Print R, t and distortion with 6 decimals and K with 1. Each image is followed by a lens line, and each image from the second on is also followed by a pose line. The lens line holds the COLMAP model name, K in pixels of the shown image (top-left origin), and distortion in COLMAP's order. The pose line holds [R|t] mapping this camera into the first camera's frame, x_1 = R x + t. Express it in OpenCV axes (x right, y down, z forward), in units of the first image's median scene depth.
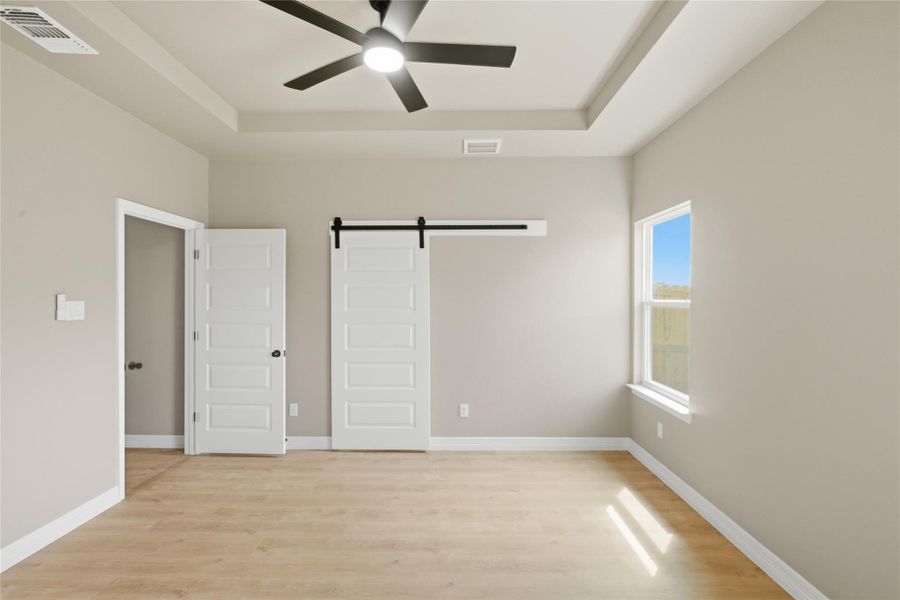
lens RADIAL K [[404.5, 0, 450.0], [0, 404.5, 300.0], [0, 0, 1]] dist [-0.000275, -0.000042]
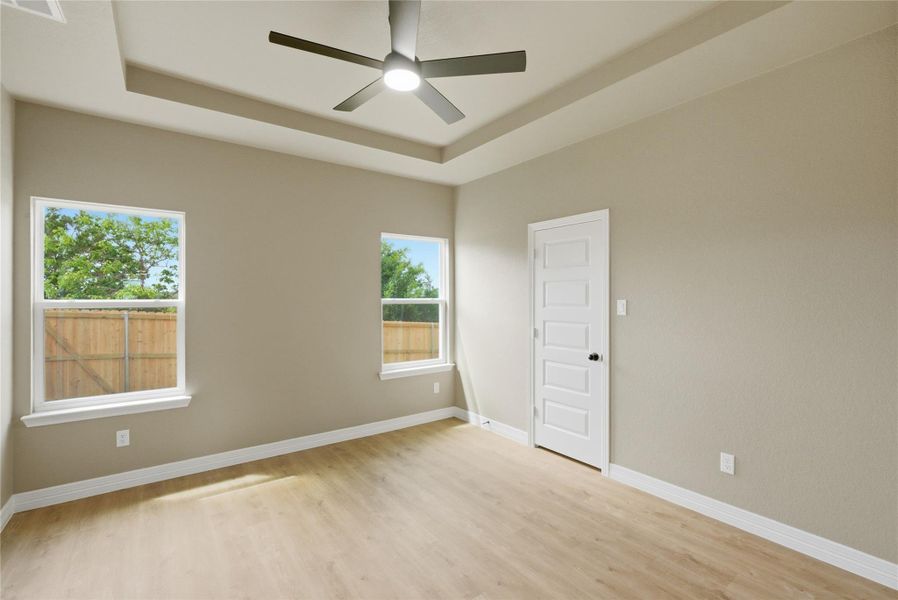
lens RADIAL K [[403.6, 0, 449.0], [0, 403.6, 300.0], [0, 0, 1]] dist [-0.000275, -0.000042]
pose [[-0.605080, -0.002906, 0.796159, -0.801717], [0.001043, 0.999990, 0.004443, -0.006914], [-0.796164, 0.003519, -0.605071, 1.120827]]
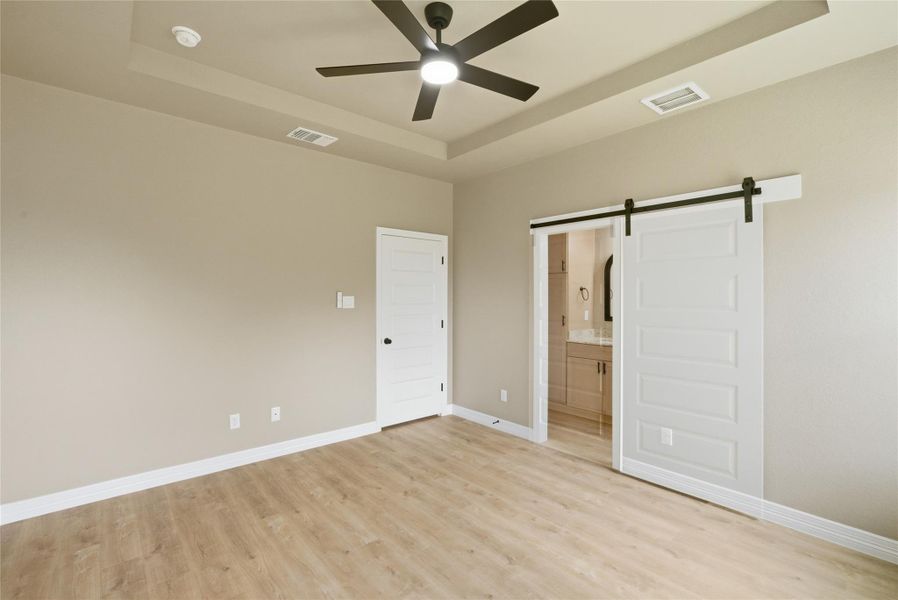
lens RADIAL K [[405.9, 0, 447.3], [0, 405.9, 296.0], [0, 0, 1]] dist [-0.021038, 0.012152]
pose [[0.665511, 0.006528, -0.746360, 0.466921], [-0.001253, 0.999970, 0.007630, -0.009752], [0.746387, -0.004143, 0.665499, 0.214917]]
